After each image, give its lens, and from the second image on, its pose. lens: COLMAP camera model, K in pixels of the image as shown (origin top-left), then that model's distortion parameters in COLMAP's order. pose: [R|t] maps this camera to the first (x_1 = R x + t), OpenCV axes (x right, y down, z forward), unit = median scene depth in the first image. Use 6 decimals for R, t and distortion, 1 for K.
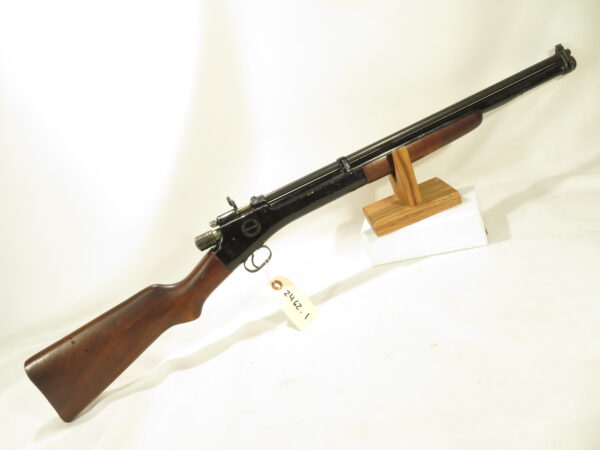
lens RADIAL K [[431.9, 0, 300.0], [0, 431.9, 225.0], [0, 0, 1]] dist [0.001006, 0.000159]
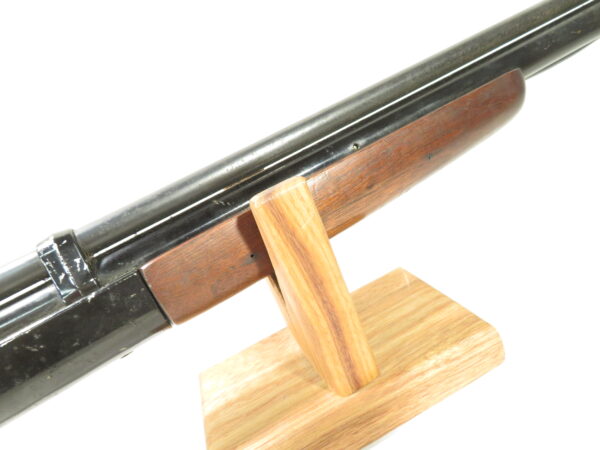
lens RADIAL K [[431.9, 0, 300.0], [0, 431.9, 225.0], [0, 0, 1]] dist [0.001006, 0.000159]
pose [[0.980150, -0.050557, 0.191701, 0.185109], [0.077315, 0.987855, -0.134780, -0.115910], [-0.182558, 0.146926, 0.972155, 0.726832]]
